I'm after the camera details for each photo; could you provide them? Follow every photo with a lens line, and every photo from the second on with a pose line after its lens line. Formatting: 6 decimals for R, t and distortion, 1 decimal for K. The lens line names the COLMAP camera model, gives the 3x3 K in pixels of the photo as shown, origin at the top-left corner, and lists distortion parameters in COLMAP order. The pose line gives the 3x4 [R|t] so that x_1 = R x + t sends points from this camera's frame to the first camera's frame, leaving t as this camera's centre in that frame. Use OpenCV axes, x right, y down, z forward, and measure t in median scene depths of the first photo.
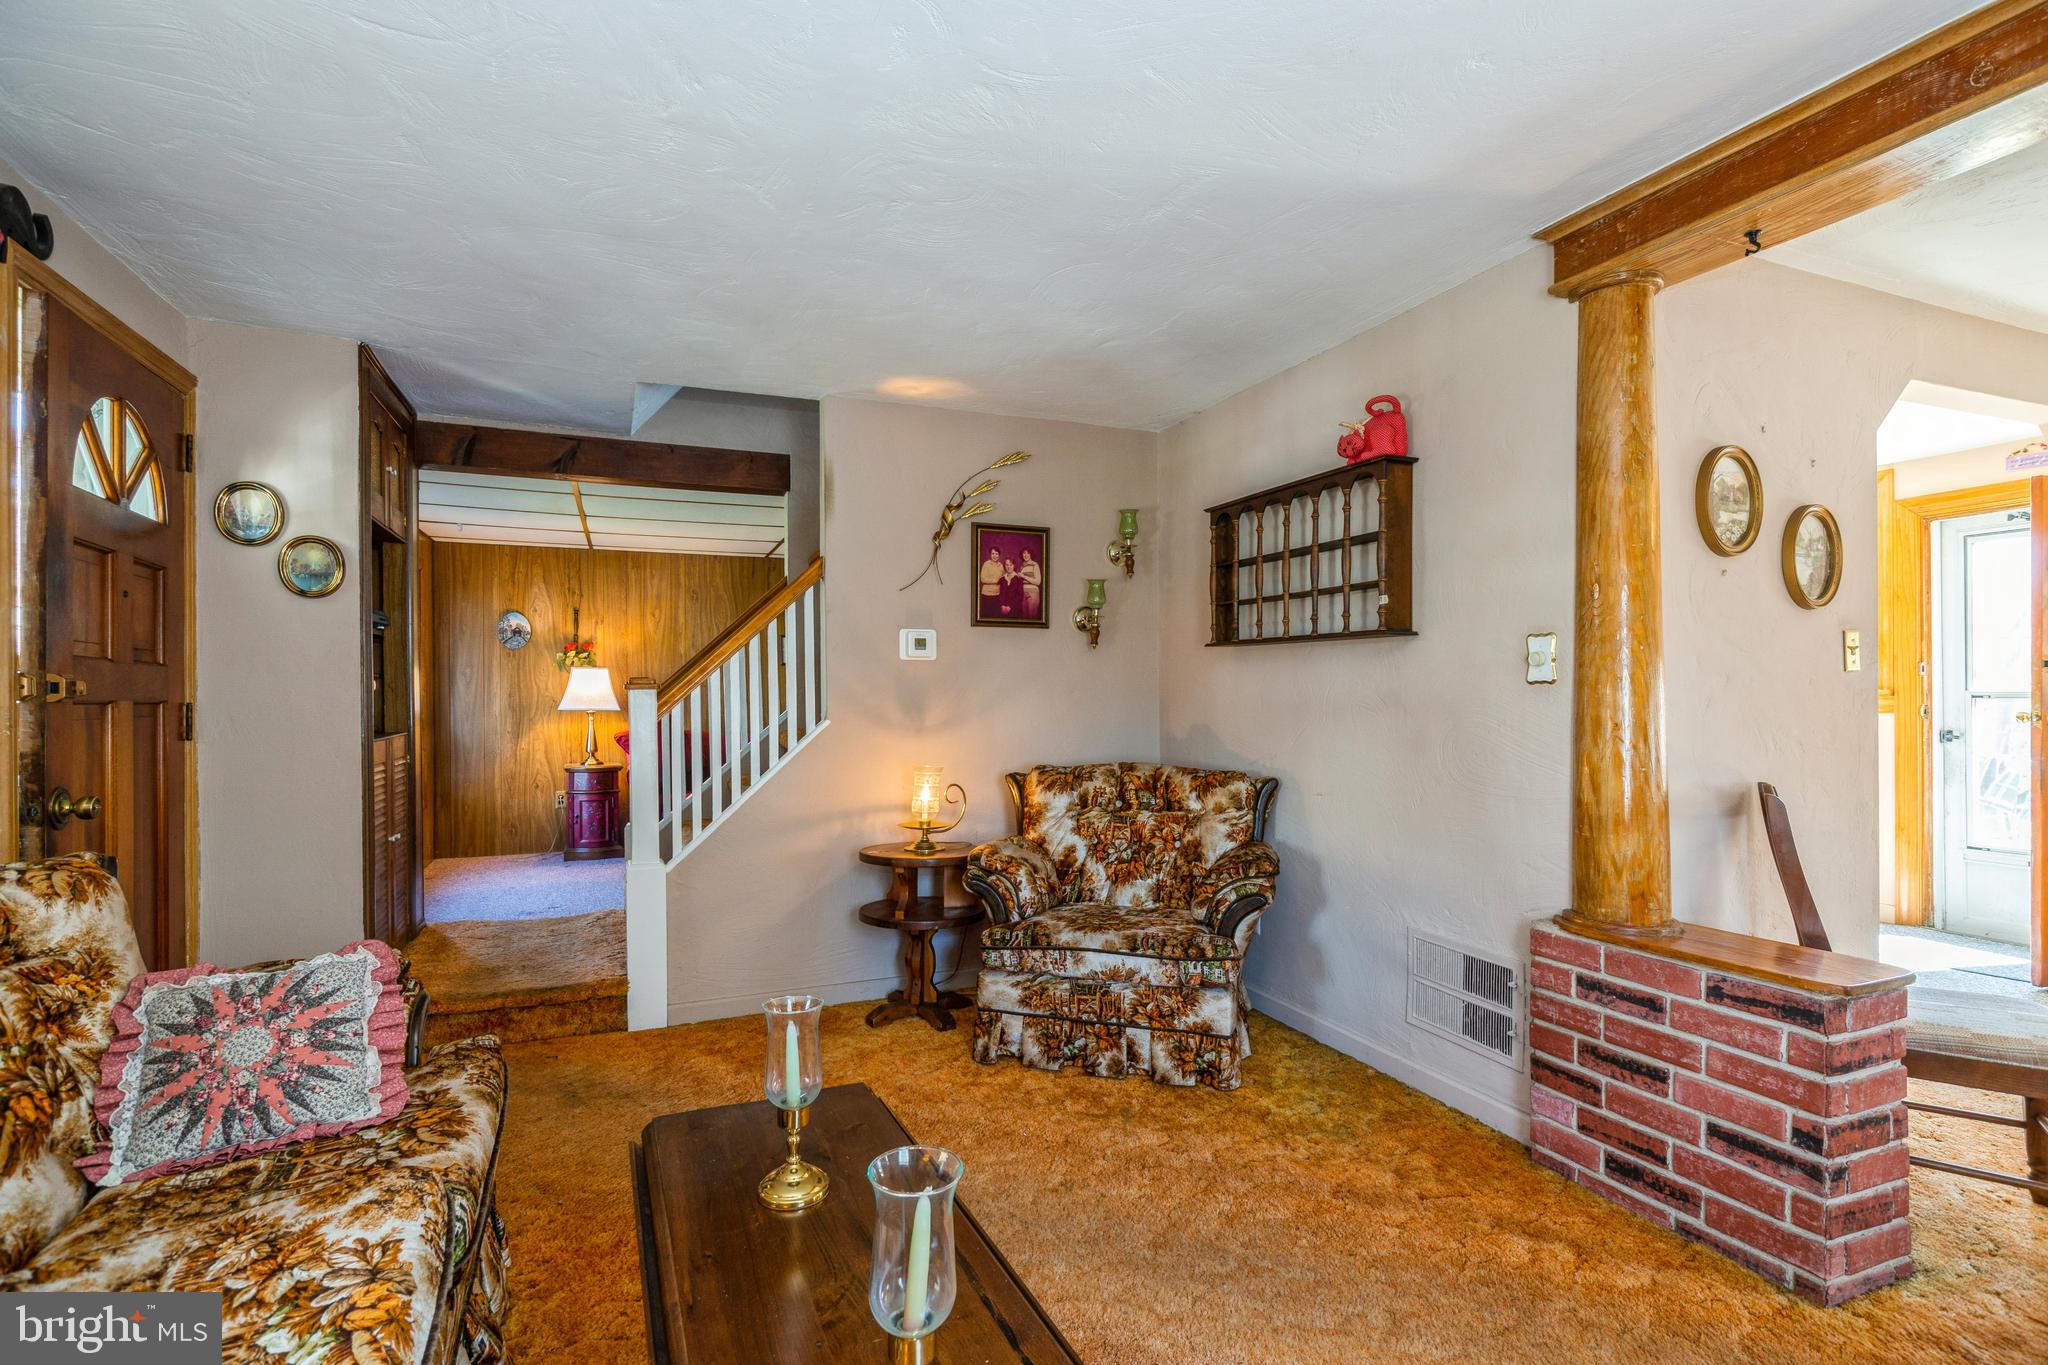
lens RADIAL K [[938.2, 0, 1010.5], [0, 938.2, 691.2], [0, 0, 1]] dist [-0.007472, 0.001636]
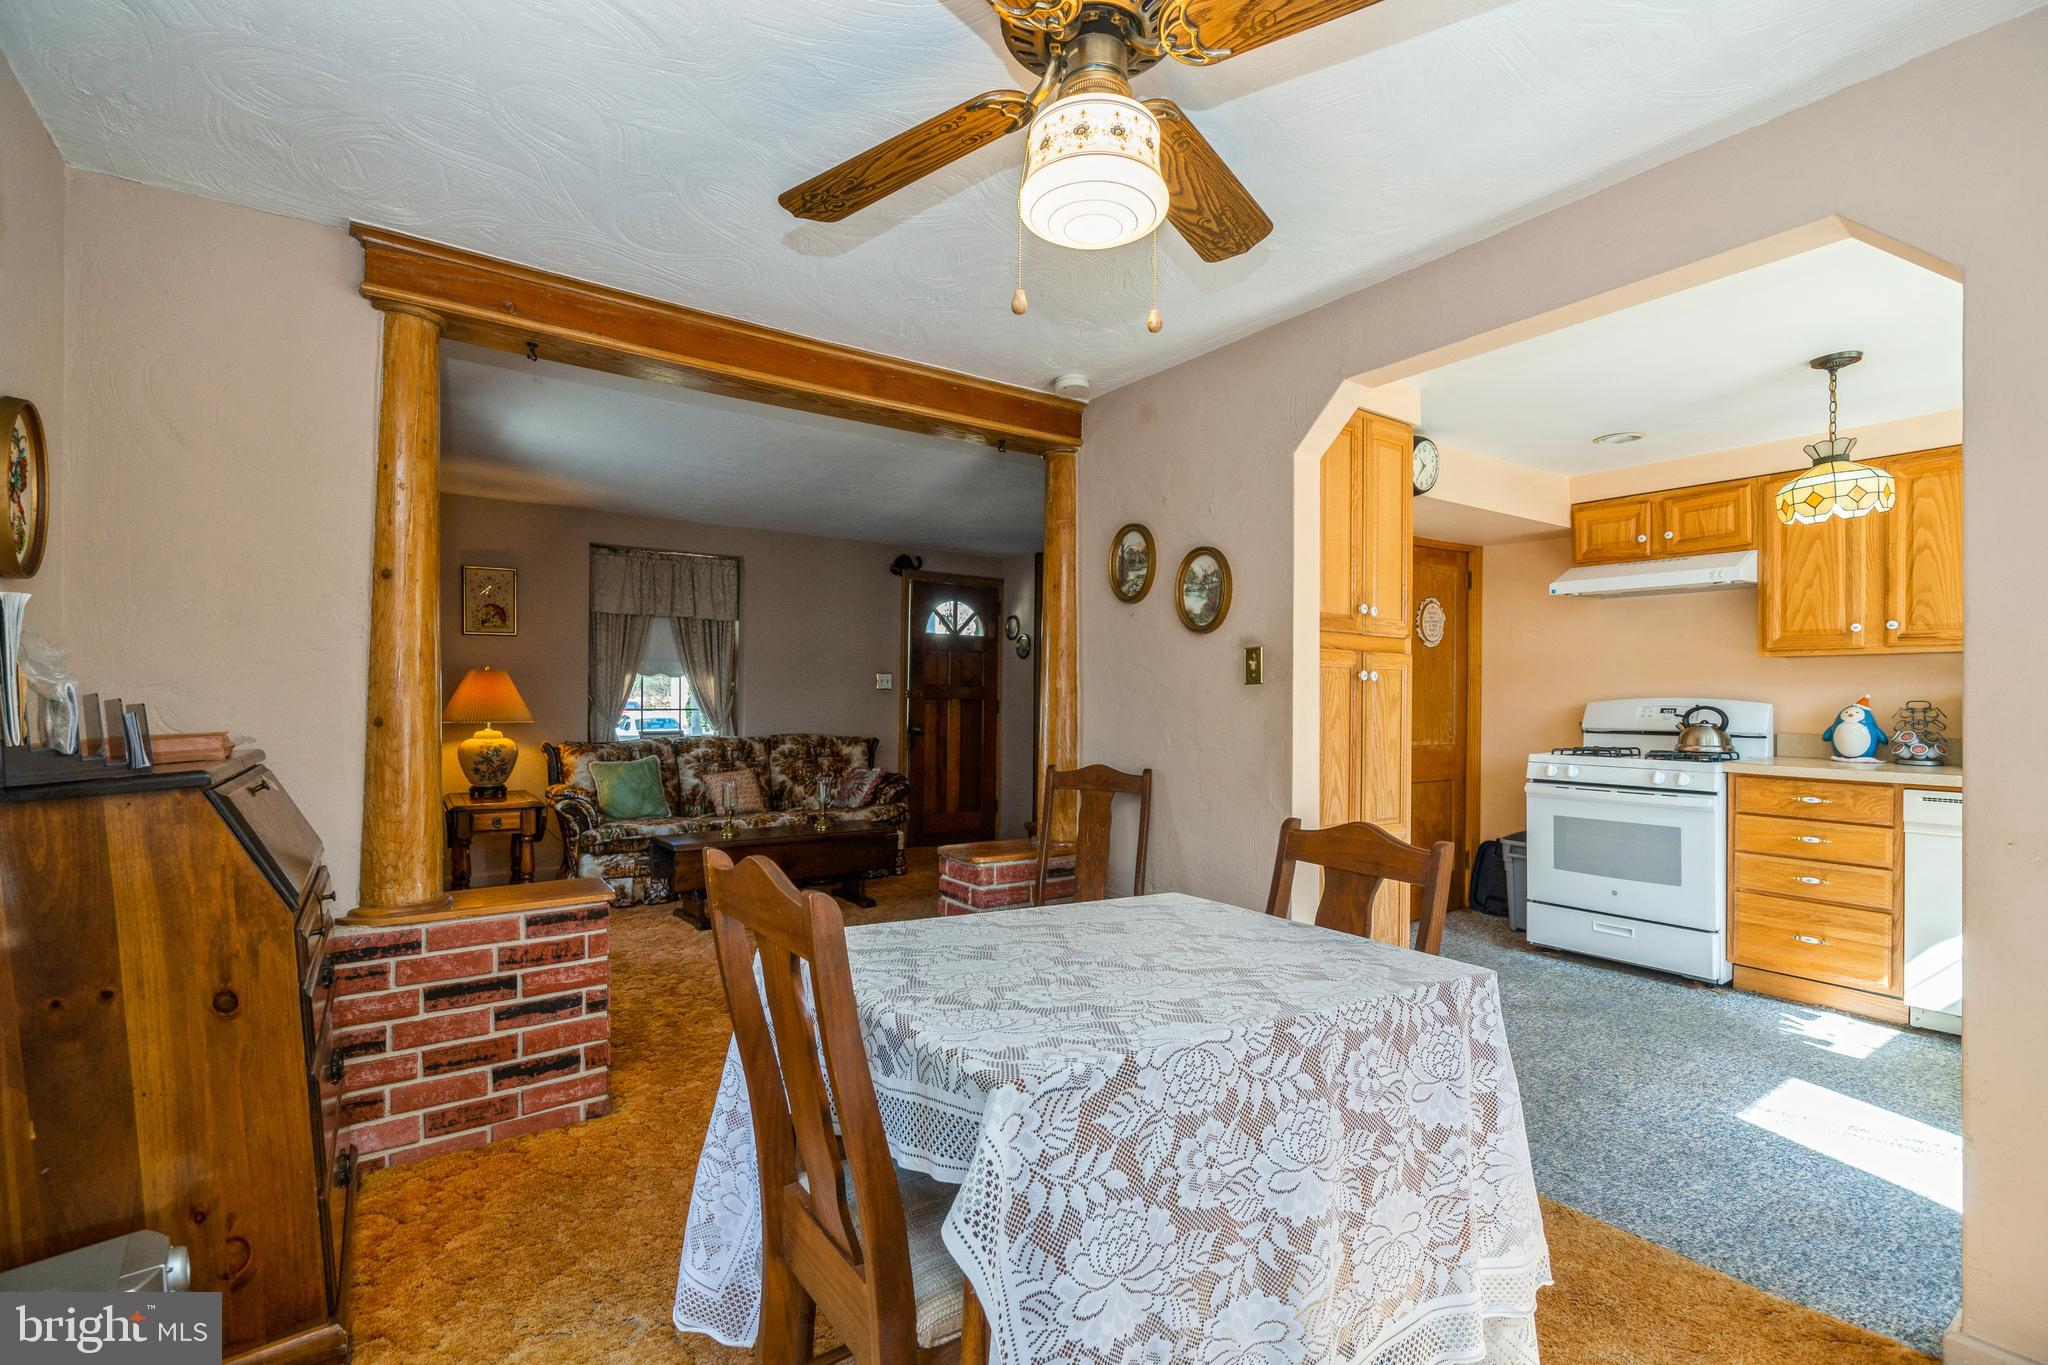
lens RADIAL K [[938.2, 0, 1017.9], [0, 938.2, 679.2], [0, 0, 1]] dist [-0.007472, 0.001636]
pose [[0.219486, -0.012642, -0.975534, 1.554012], [-0.006118, 0.999879, -0.014334, -0.007535], [0.975596, 0.009115, 0.219382, 0.391648]]
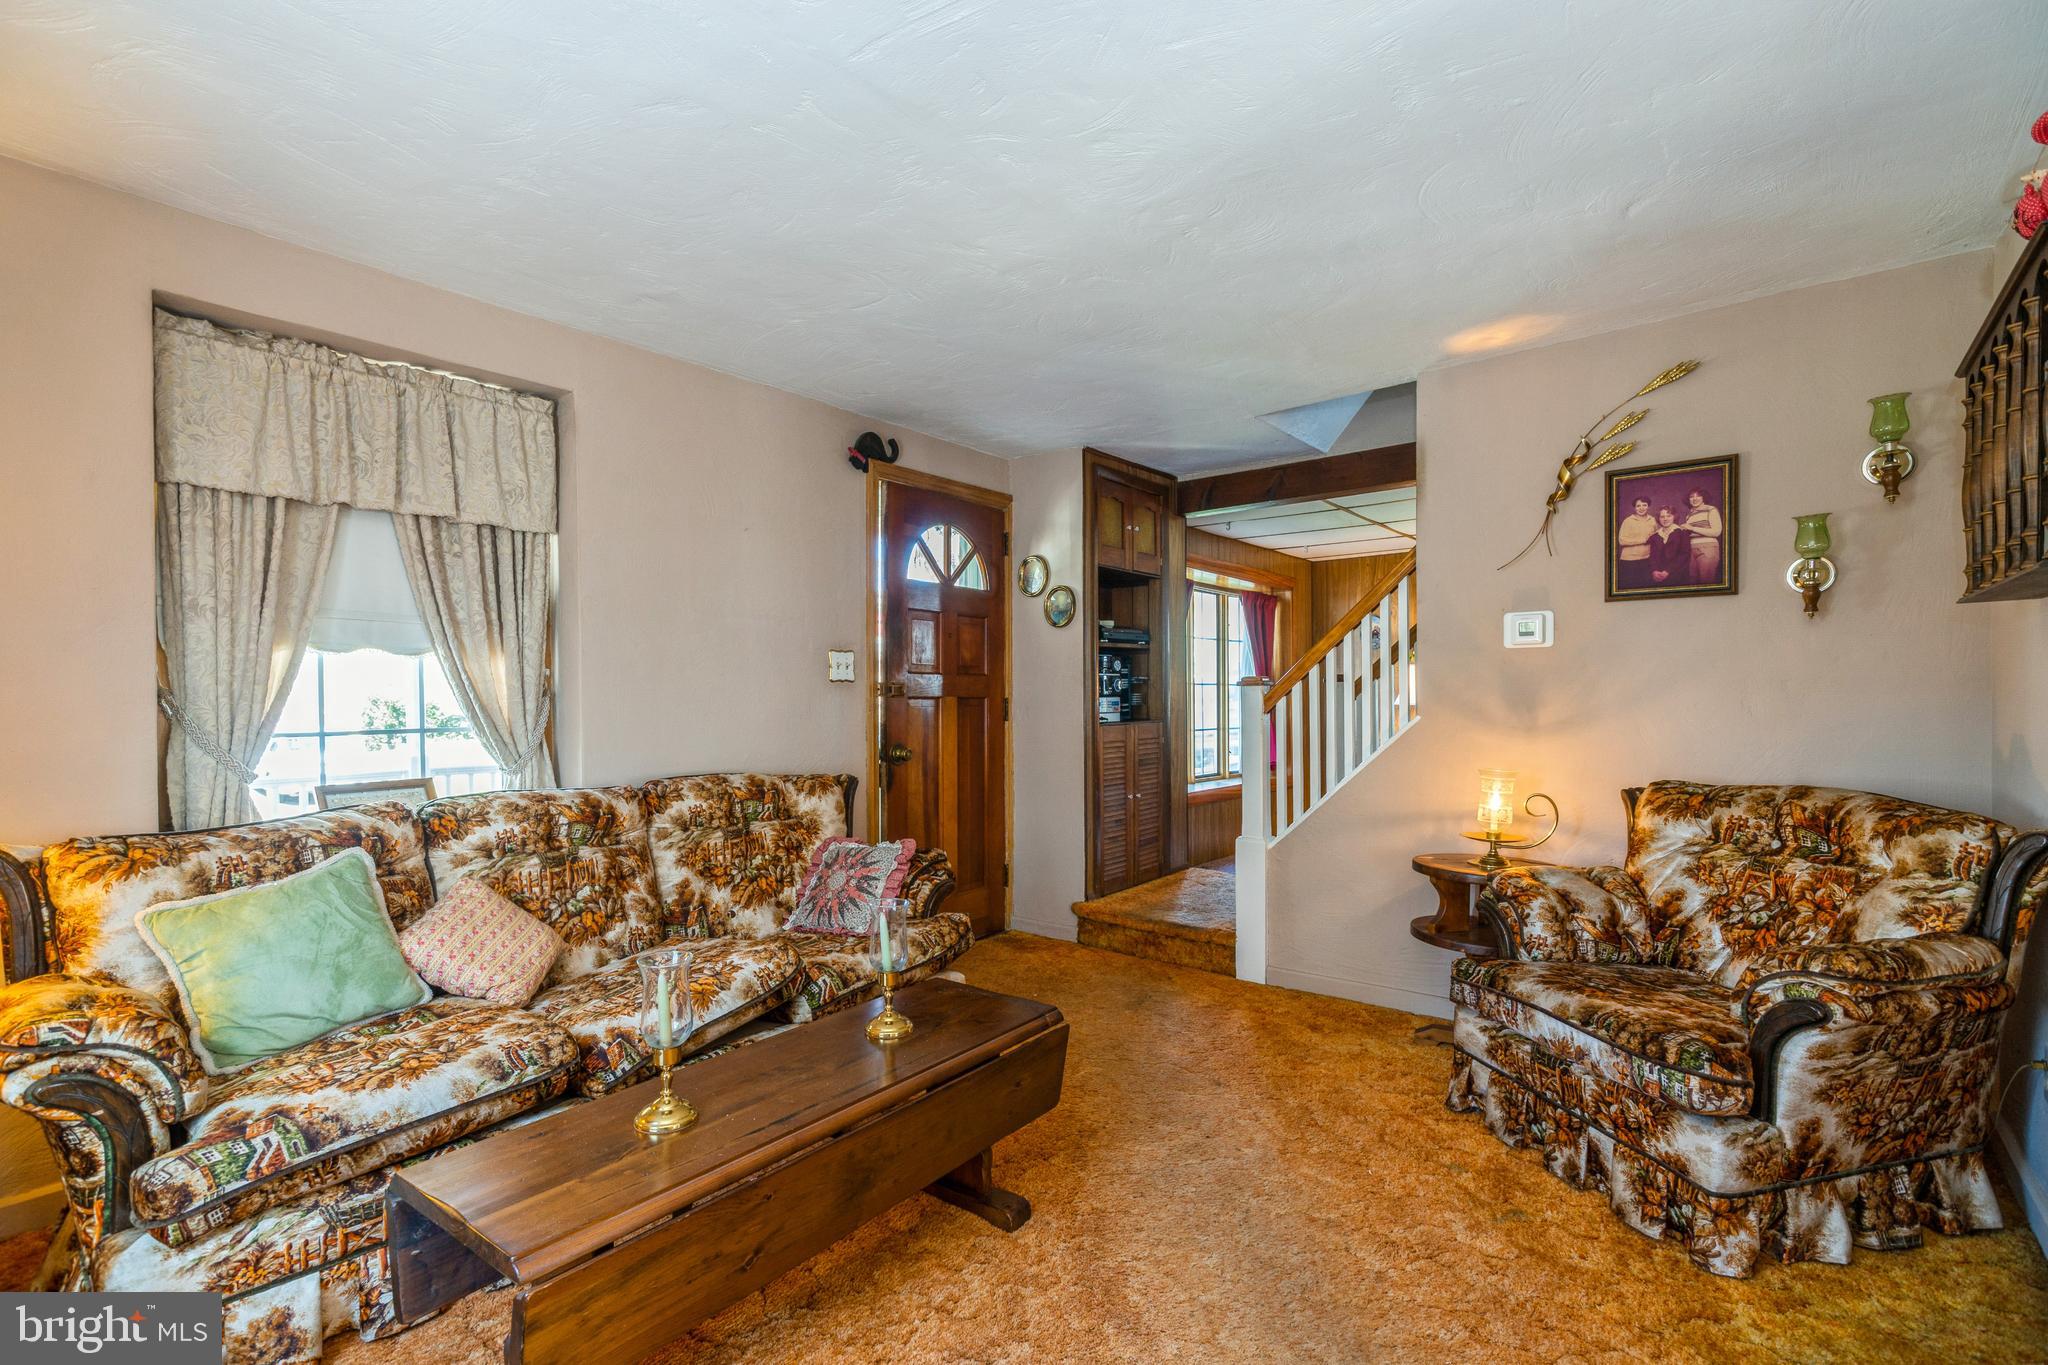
lens RADIAL K [[938.2, 0, 1015.8], [0, 938.2, 697.2], [0, 0, 1]] dist [-0.007472, 0.001636]
pose [[0.474792, -0.000095, -0.880098, 0.488953], [0.010879, 0.999924, 0.005761, 0.002290], [0.880031, -0.012310, 0.474757, 0.203499]]
